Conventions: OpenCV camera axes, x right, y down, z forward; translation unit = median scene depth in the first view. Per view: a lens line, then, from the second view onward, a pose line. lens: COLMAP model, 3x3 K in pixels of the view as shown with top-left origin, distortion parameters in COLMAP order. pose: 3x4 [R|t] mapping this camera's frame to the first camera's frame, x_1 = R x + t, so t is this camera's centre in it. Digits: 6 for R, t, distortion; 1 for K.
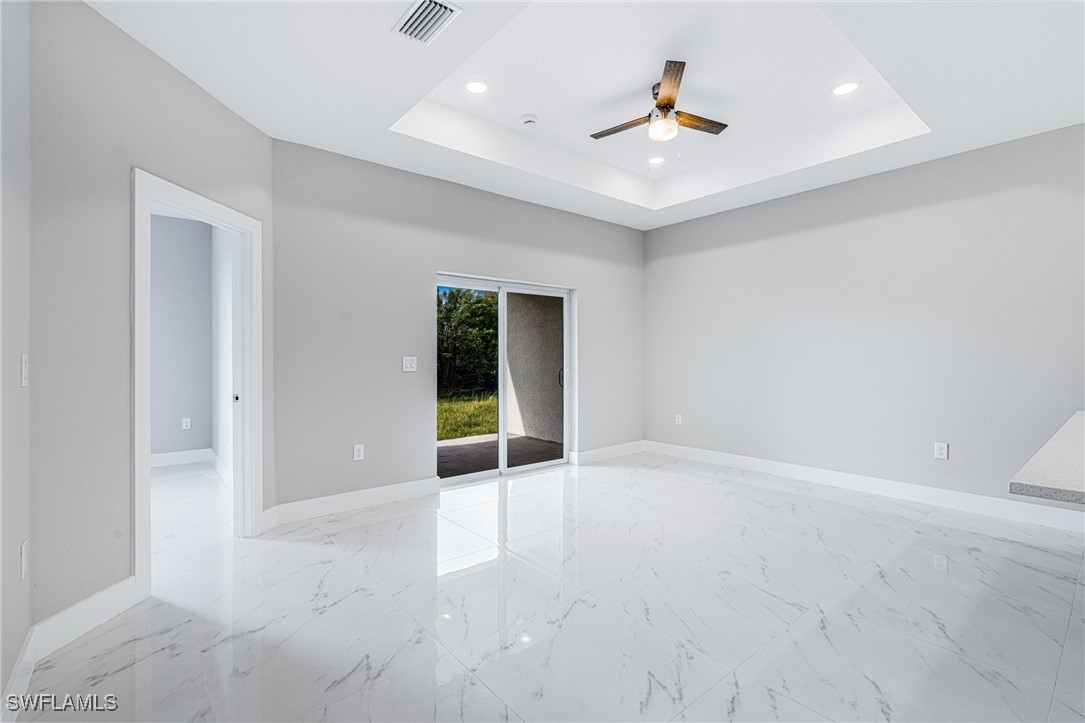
lens RADIAL K [[494.5, 0, 537.8], [0, 494.5, 353.1], [0, 0, 1]] dist [0.018781, 0.000349]
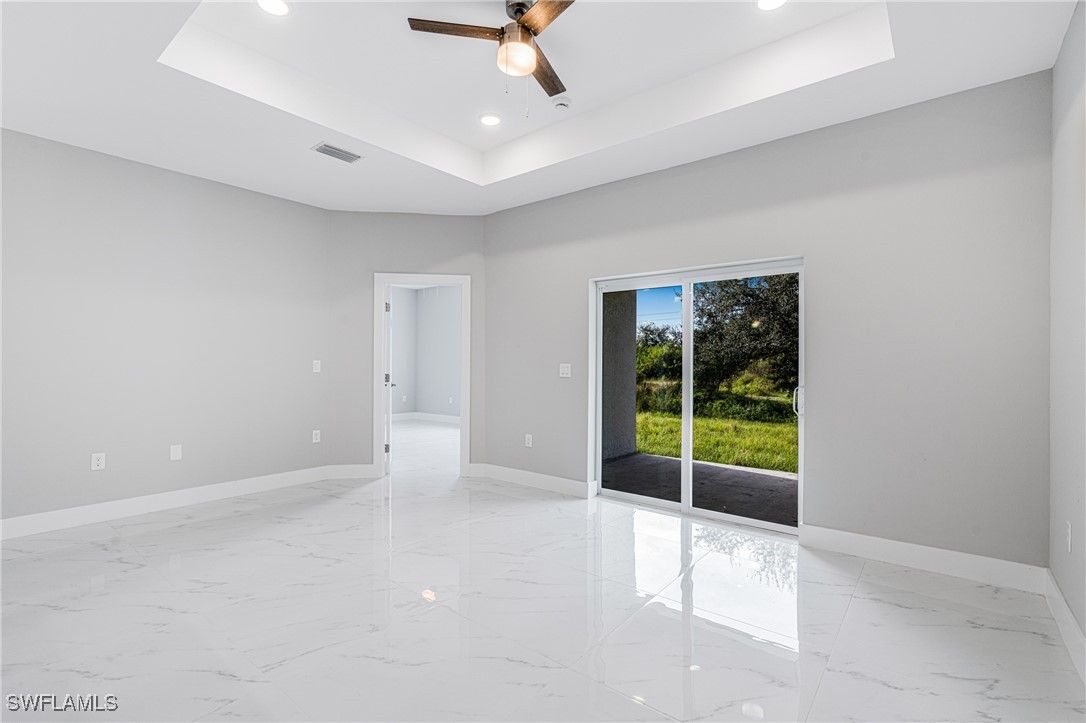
lens RADIAL K [[494.9, 0, 538.2], [0, 494.9, 353.1], [0, 0, 1]] dist [0.018781, 0.000349]
pose [[0.203946, 0.003355, -0.978976, 0.730124], [0.011488, 0.999917, 0.005820, -0.021413], [0.978915, -0.012434, 0.203891, 0.663550]]
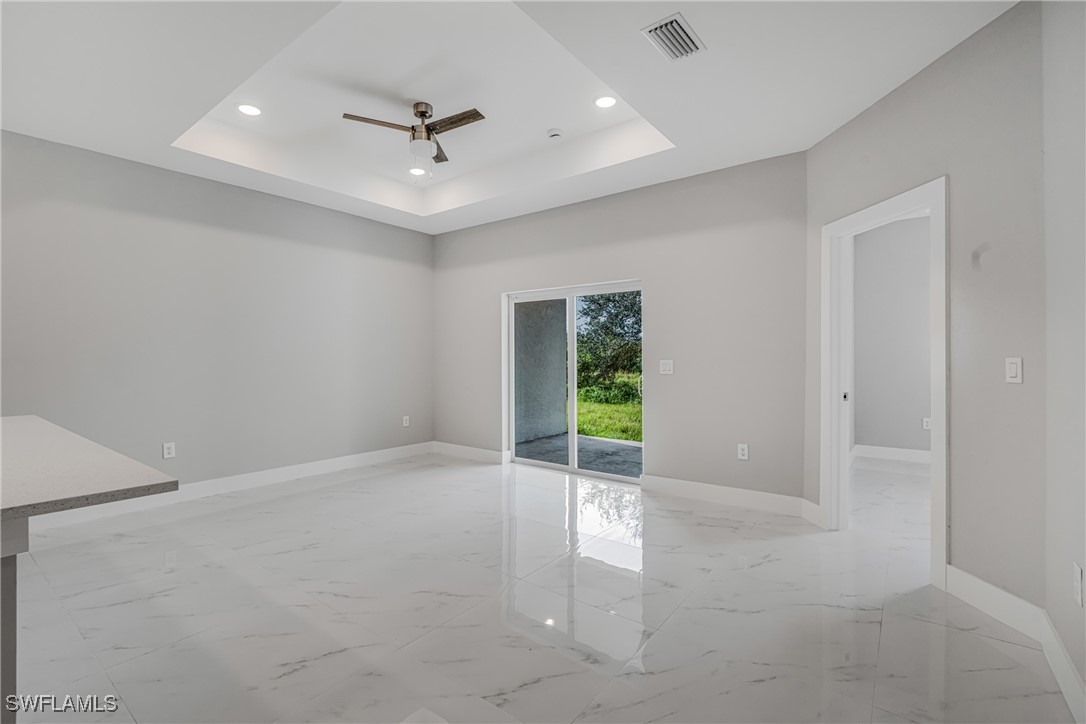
lens RADIAL K [[494.9, 0, 538.2], [0, 494.9, 353.6], [0, 0, 1]] dist [0.018781, 0.000349]
pose [[0.198617, 0.000208, -0.980077, 1.019314], [0.005252, 0.999985, 0.001276, -0.007953], [0.980063, -0.005401, 0.198613, 0.791342]]
